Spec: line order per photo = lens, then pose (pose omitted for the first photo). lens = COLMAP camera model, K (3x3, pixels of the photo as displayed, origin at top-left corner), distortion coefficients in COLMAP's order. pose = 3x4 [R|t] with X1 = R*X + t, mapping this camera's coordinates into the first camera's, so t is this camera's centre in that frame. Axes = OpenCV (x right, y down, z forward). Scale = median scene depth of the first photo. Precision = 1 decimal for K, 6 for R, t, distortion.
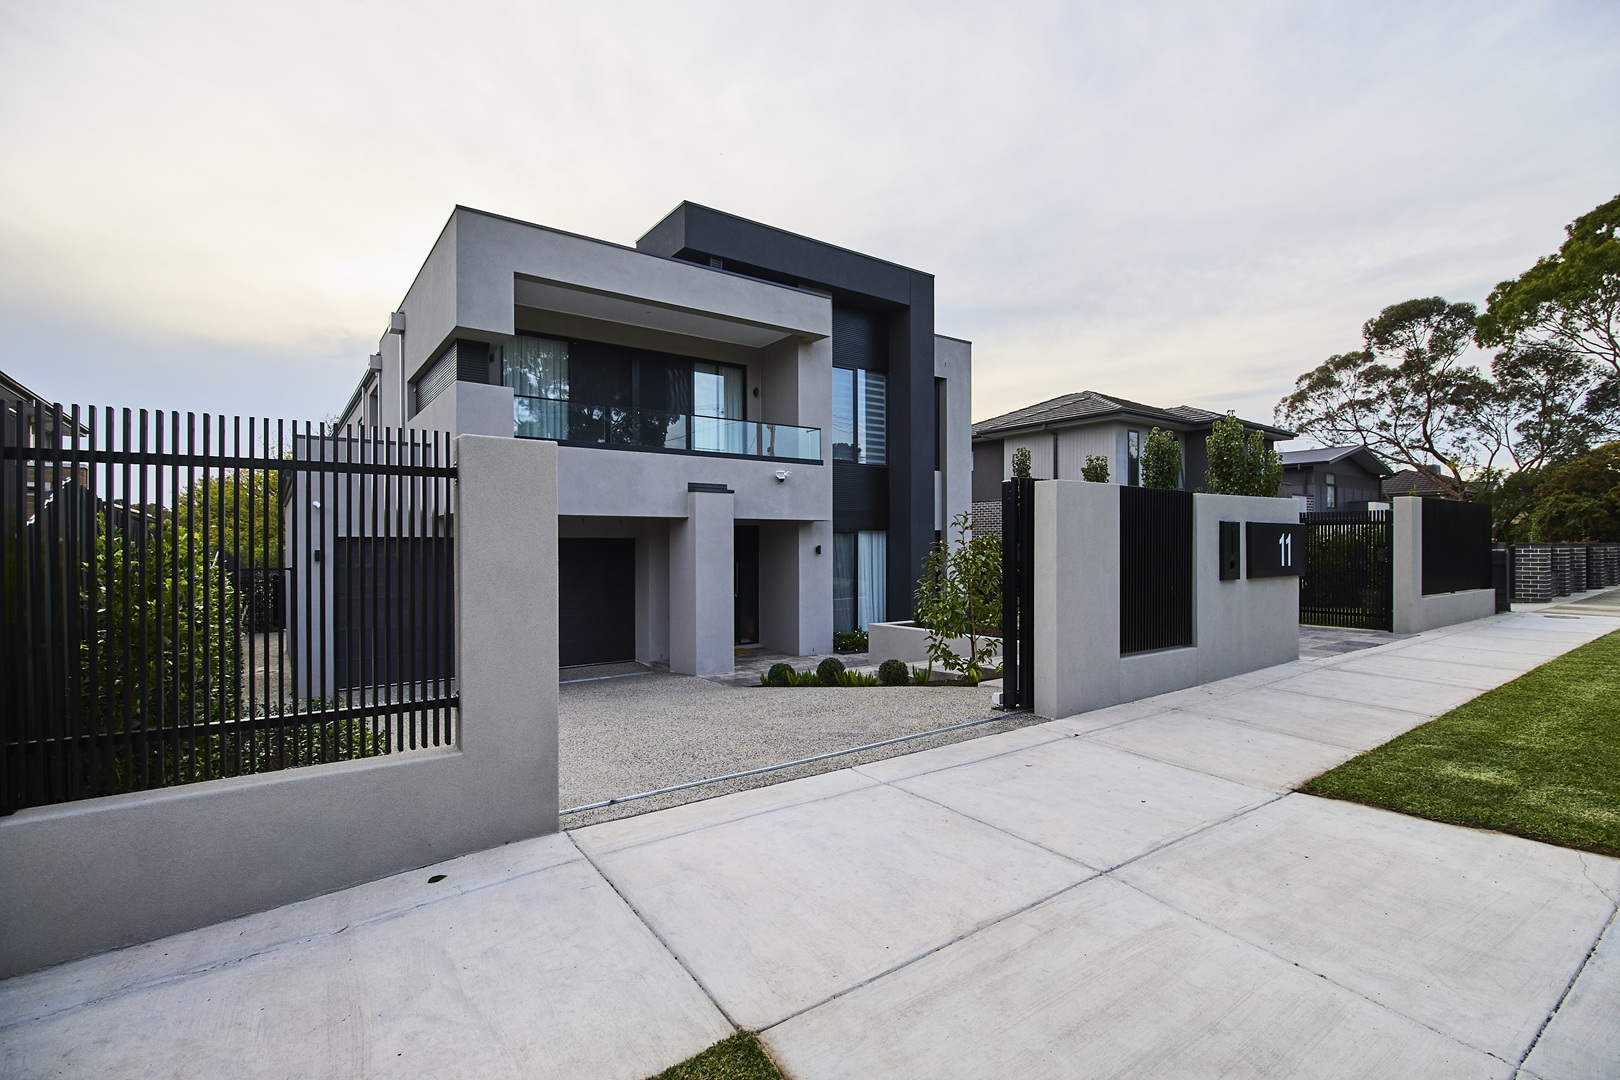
lens RADIAL K [[742.6, 0, 810.0], [0, 742.6, 540.0], [0, 0, 1]] dist [0.000170, 0.000005]
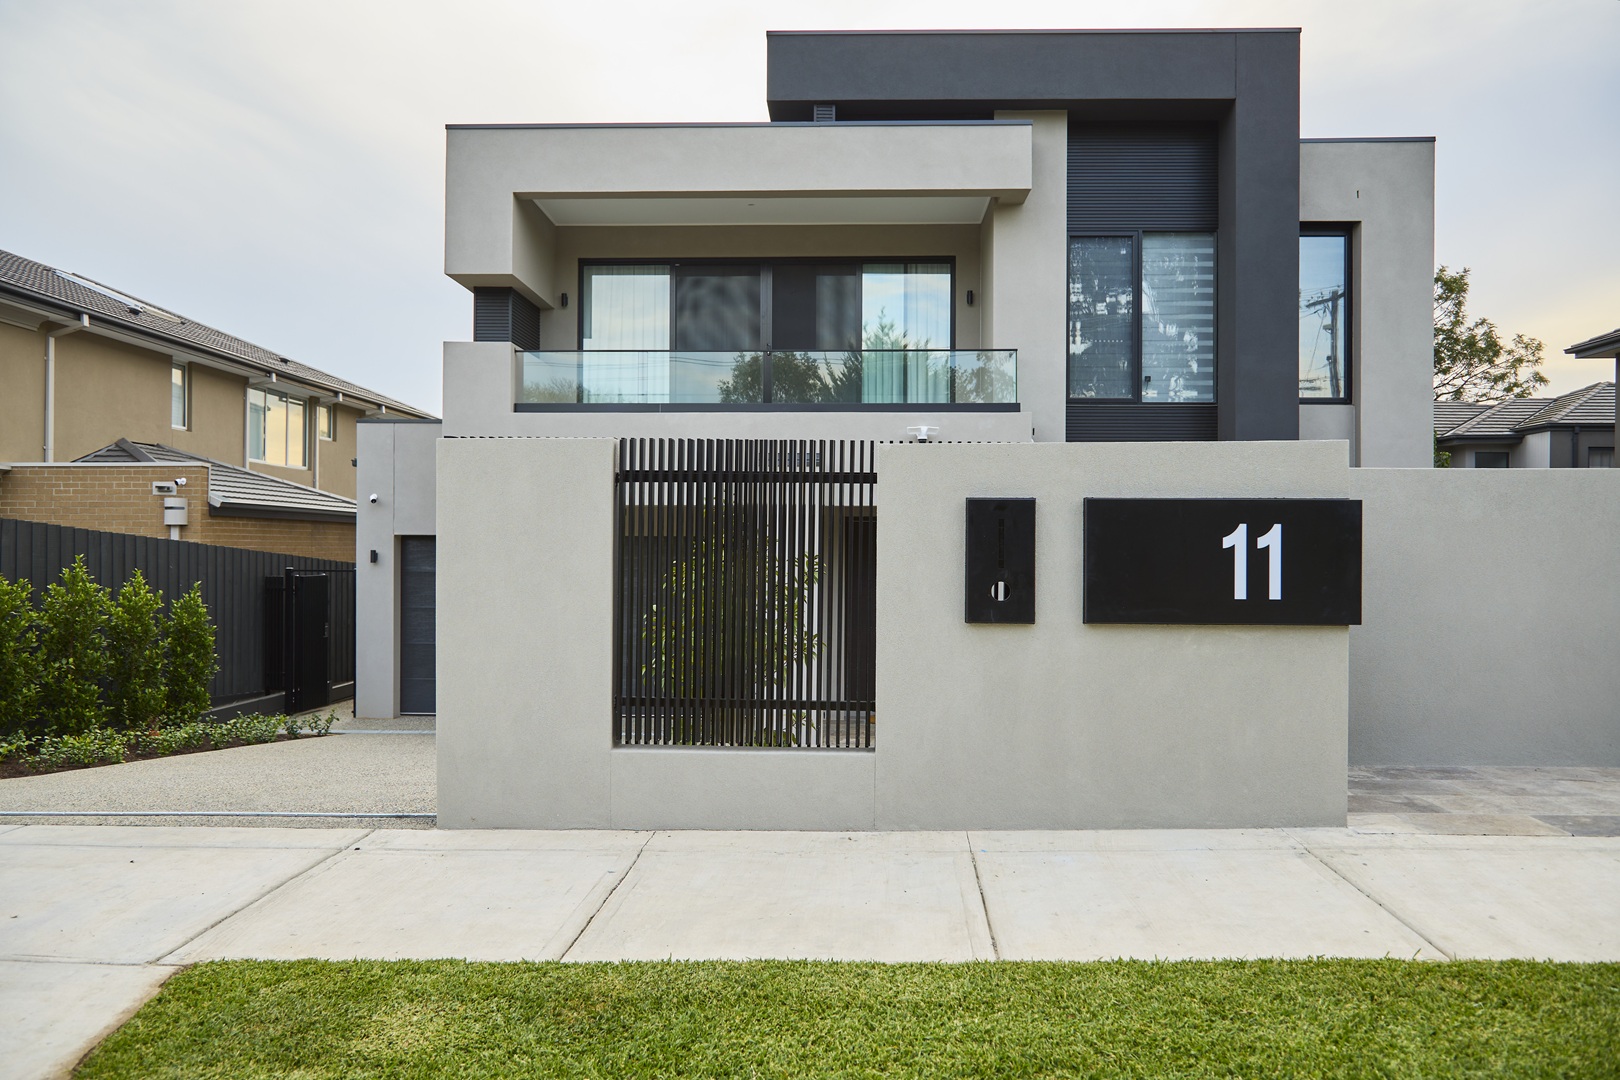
lens RADIAL K [[1193.2, 0, 810.0], [0, 1193.2, 540.0], [0, 0, 1]] dist [0.002304, 0.002220]
pose [[0.792782, -0.000873, -0.609504, 0.445571], [-0.002341, 0.999987, -0.004477, 0.002163], [0.609500, 0.004976, 0.792770, 0.154532]]
